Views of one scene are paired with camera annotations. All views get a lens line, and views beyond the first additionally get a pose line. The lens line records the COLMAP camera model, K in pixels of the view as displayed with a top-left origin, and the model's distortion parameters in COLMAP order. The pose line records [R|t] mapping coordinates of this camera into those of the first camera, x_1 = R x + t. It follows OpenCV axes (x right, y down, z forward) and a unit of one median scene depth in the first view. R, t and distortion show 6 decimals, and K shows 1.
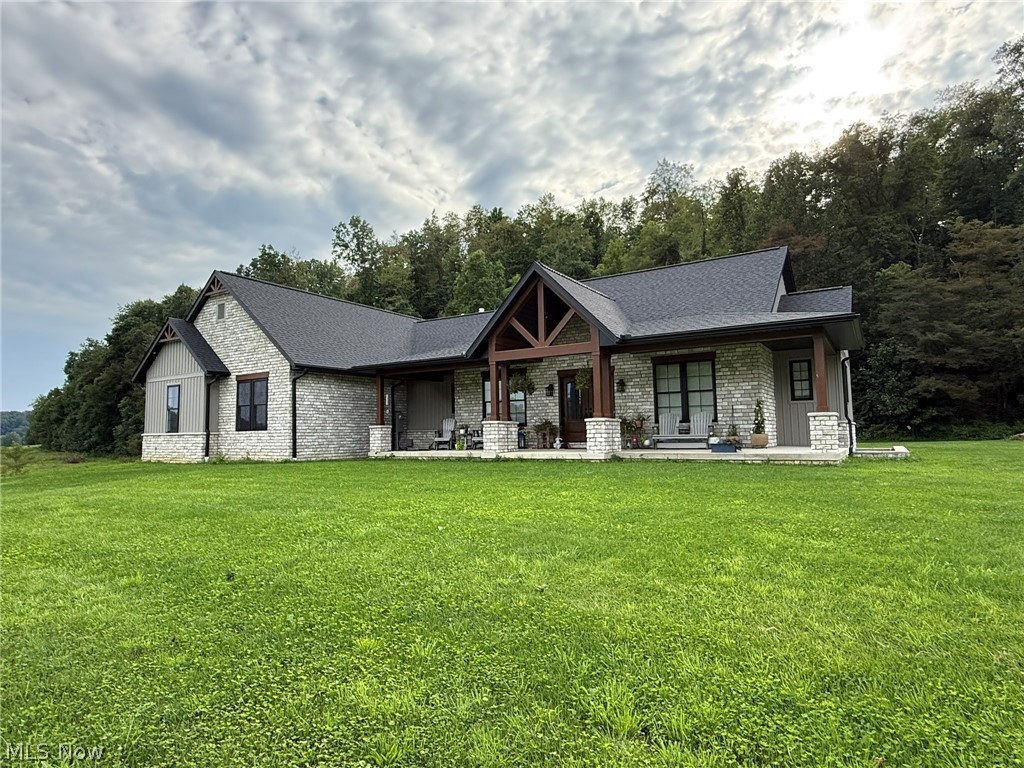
lens RADIAL K [[597.3, 0, 512.1], [0, 597.3, 384.1], [0, 0, 1]] dist [-0.000439, -0.000079]
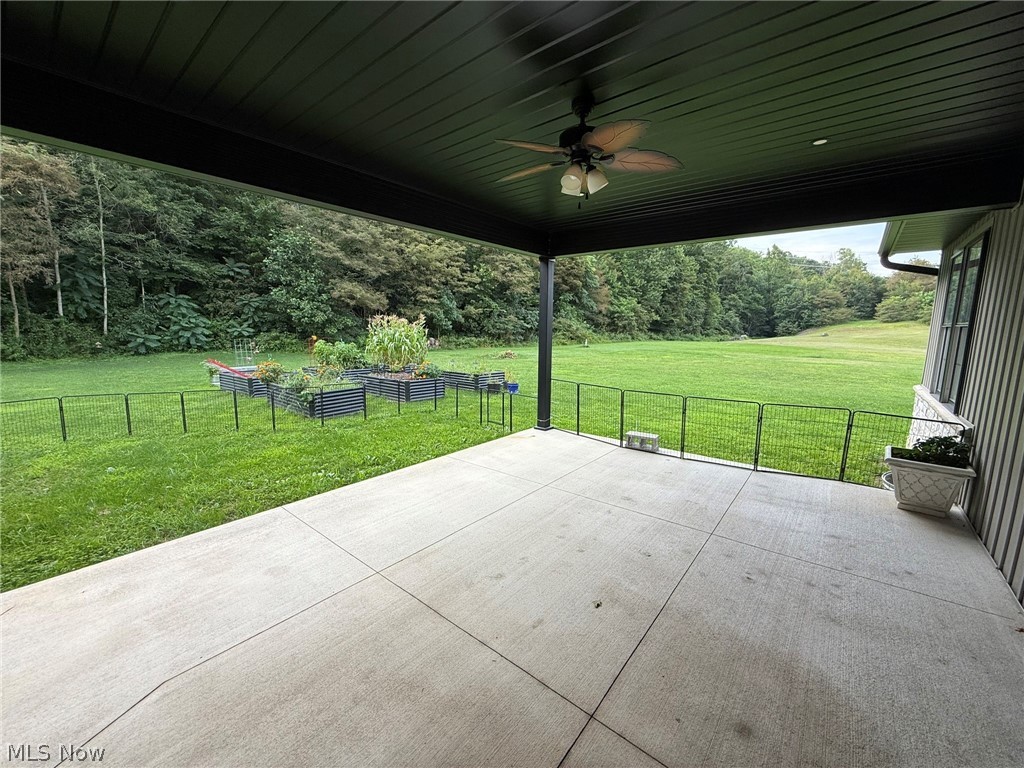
lens RADIAL K [[409.5, 0, 511.5], [0, 409.5, 385.8], [0, 0, 1]] dist [-0.000412, -0.000023]
pose [[0.128301, -0.123224, 0.984050, 0.103990], [-0.093984, 0.986274, 0.135757, 0.036251], [-0.987272, -0.109903, 0.114959, 0.672998]]
